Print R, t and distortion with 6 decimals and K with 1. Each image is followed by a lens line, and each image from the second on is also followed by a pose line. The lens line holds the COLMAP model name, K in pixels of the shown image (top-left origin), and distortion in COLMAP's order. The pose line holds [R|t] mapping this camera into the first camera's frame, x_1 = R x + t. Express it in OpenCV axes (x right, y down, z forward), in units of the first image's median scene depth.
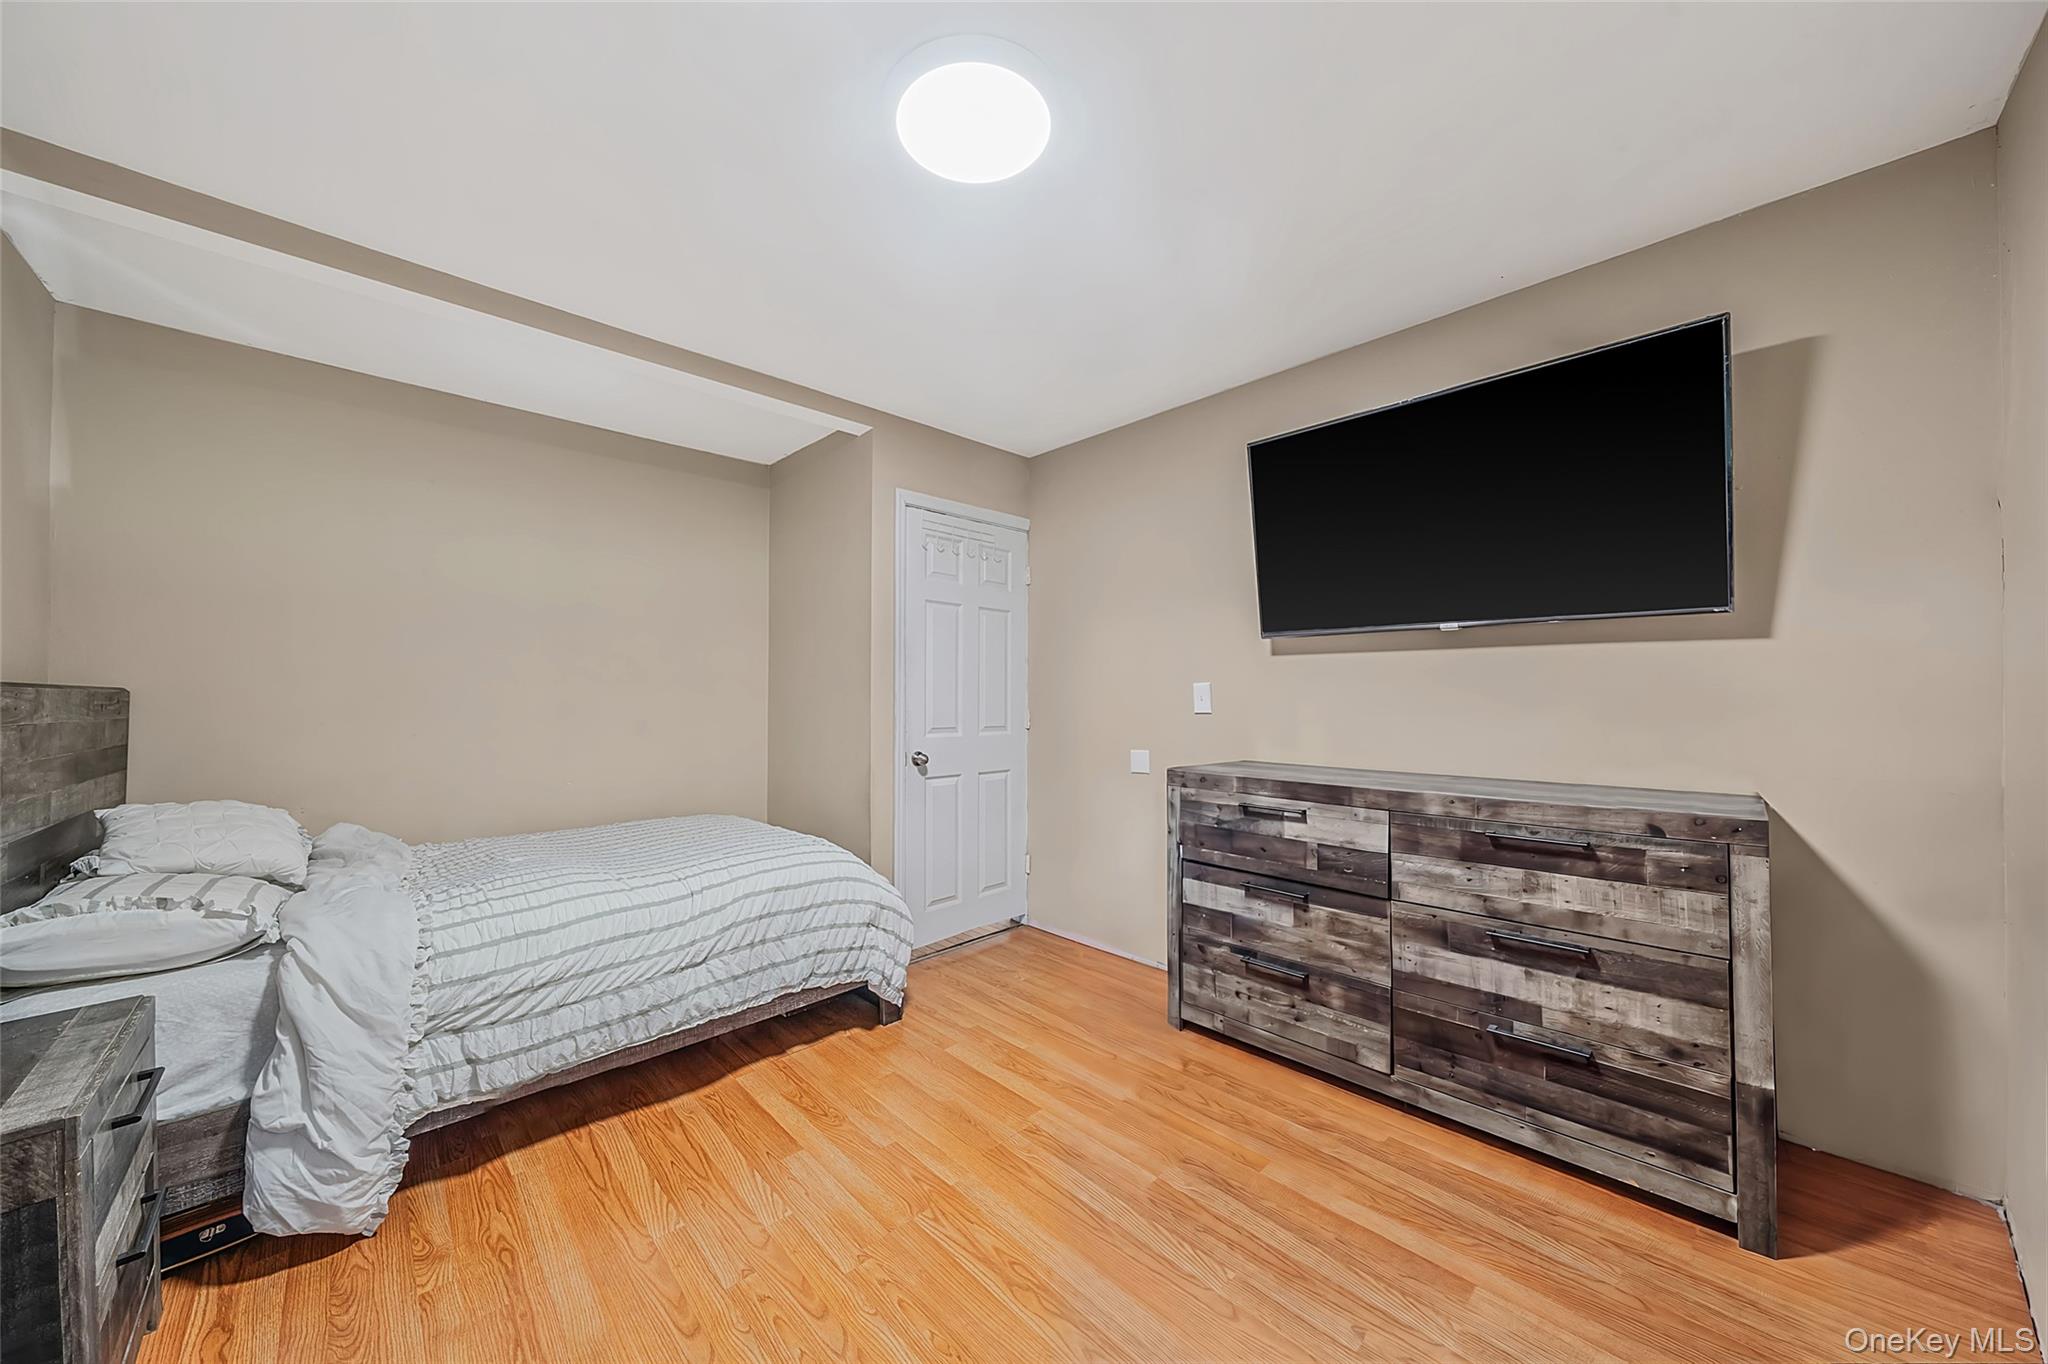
lens RADIAL K [[712.7, 0, 1018.7], [0, 712.7, 690.0], [0, 0, 1]] dist [-0.002754, 0.000014]
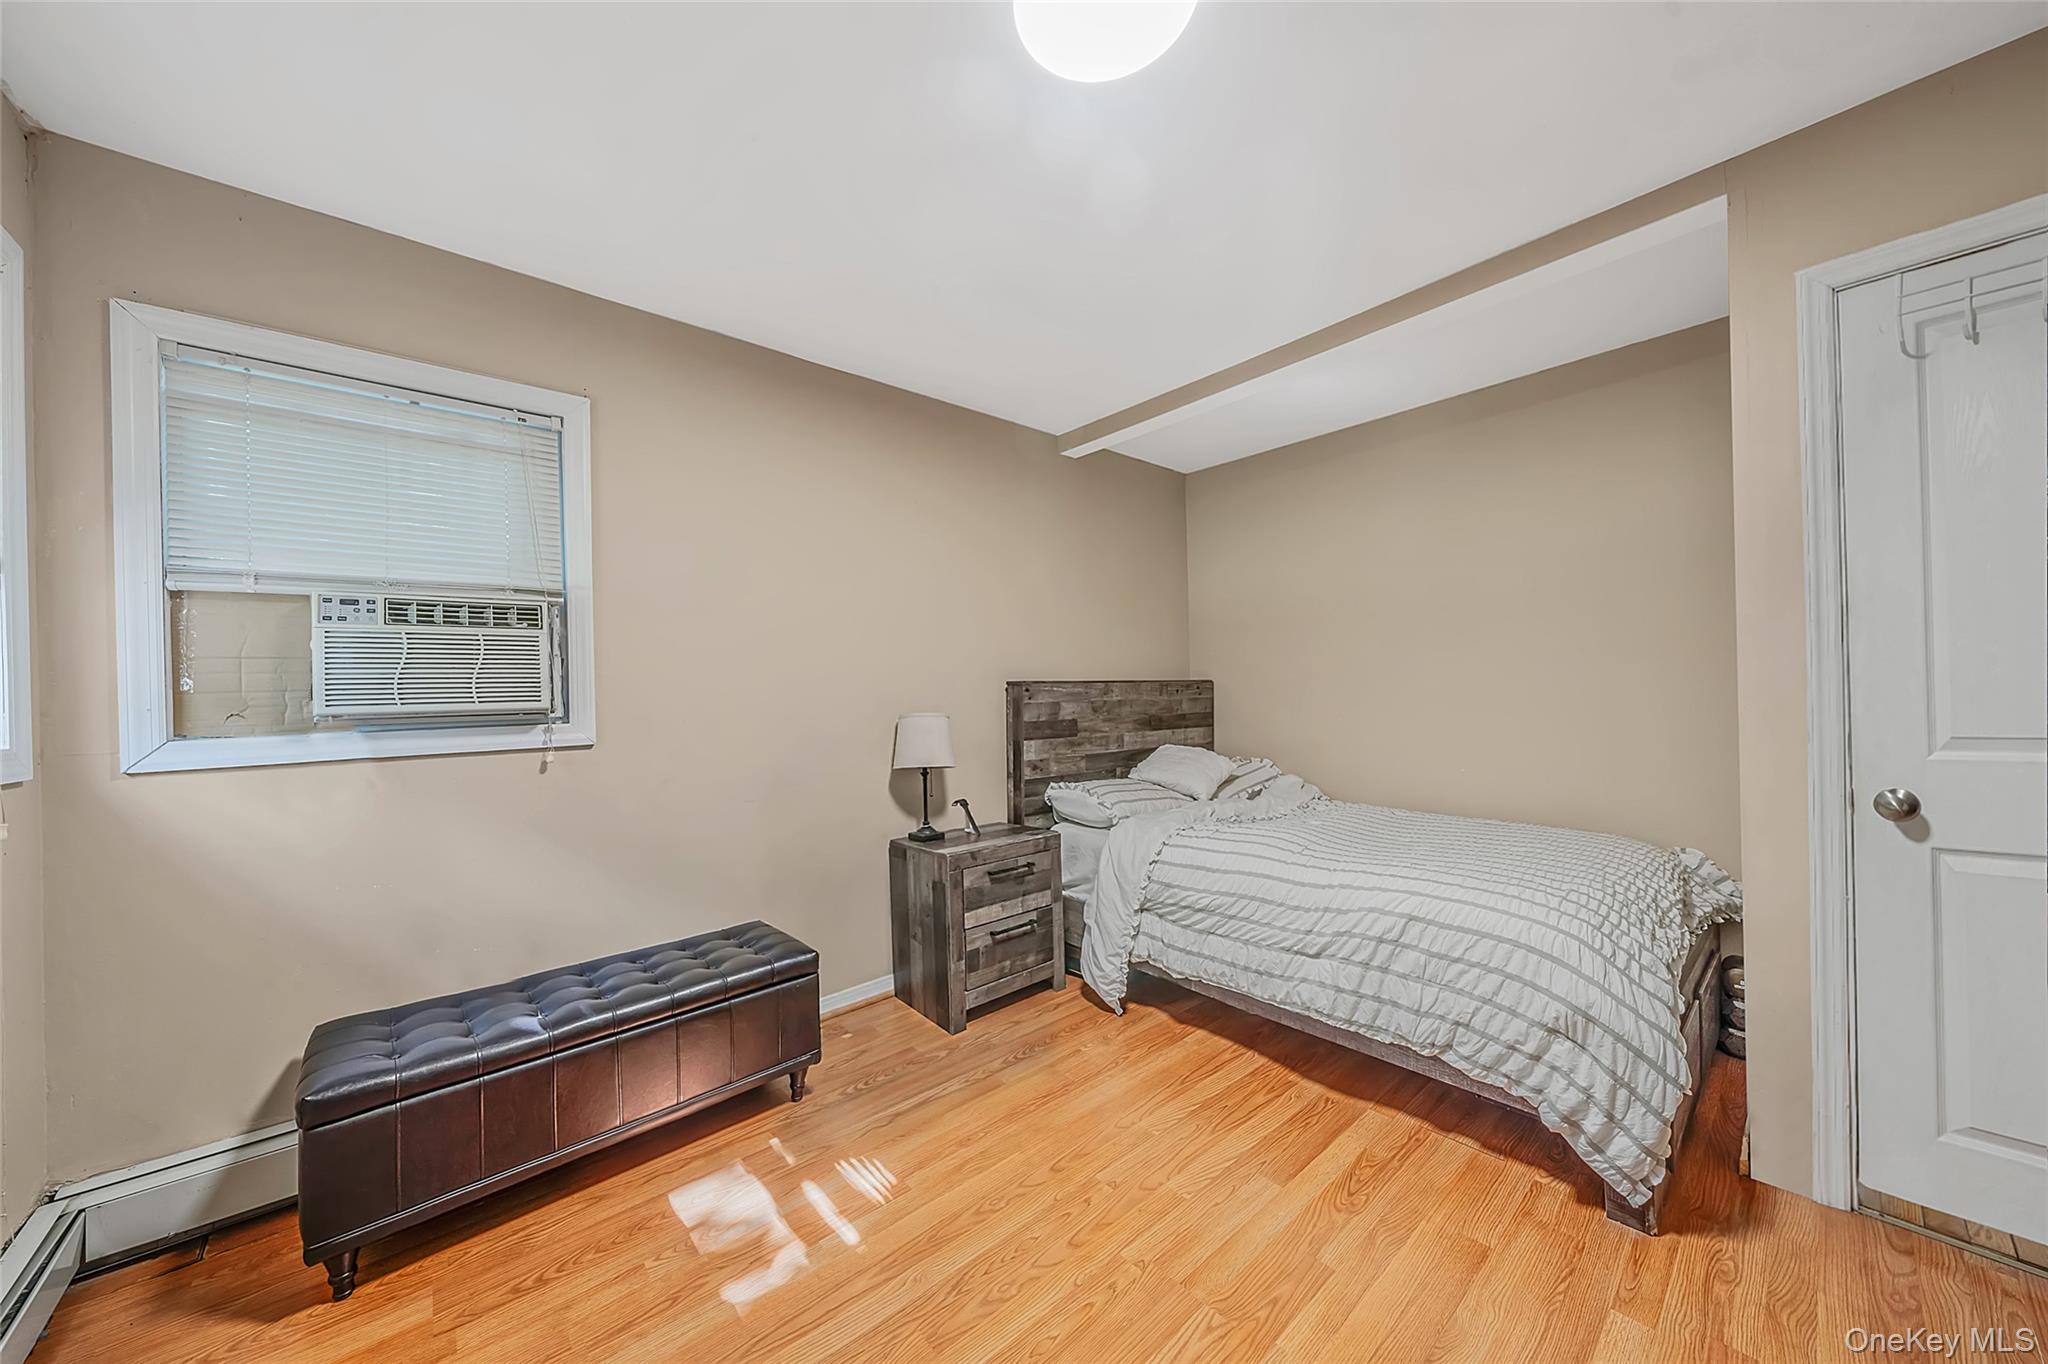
lens RADIAL K [[712.7, 0, 1019.7], [0, 712.7, 684.8], [0, 0, 1]] dist [-0.002754, 0.000014]
pose [[-0.068869, -0.001654, -0.997624, 0.579845], [0.027497, 0.999616, -0.003555, 0.002670], [0.997247, -0.027677, -0.068797, 0.699636]]
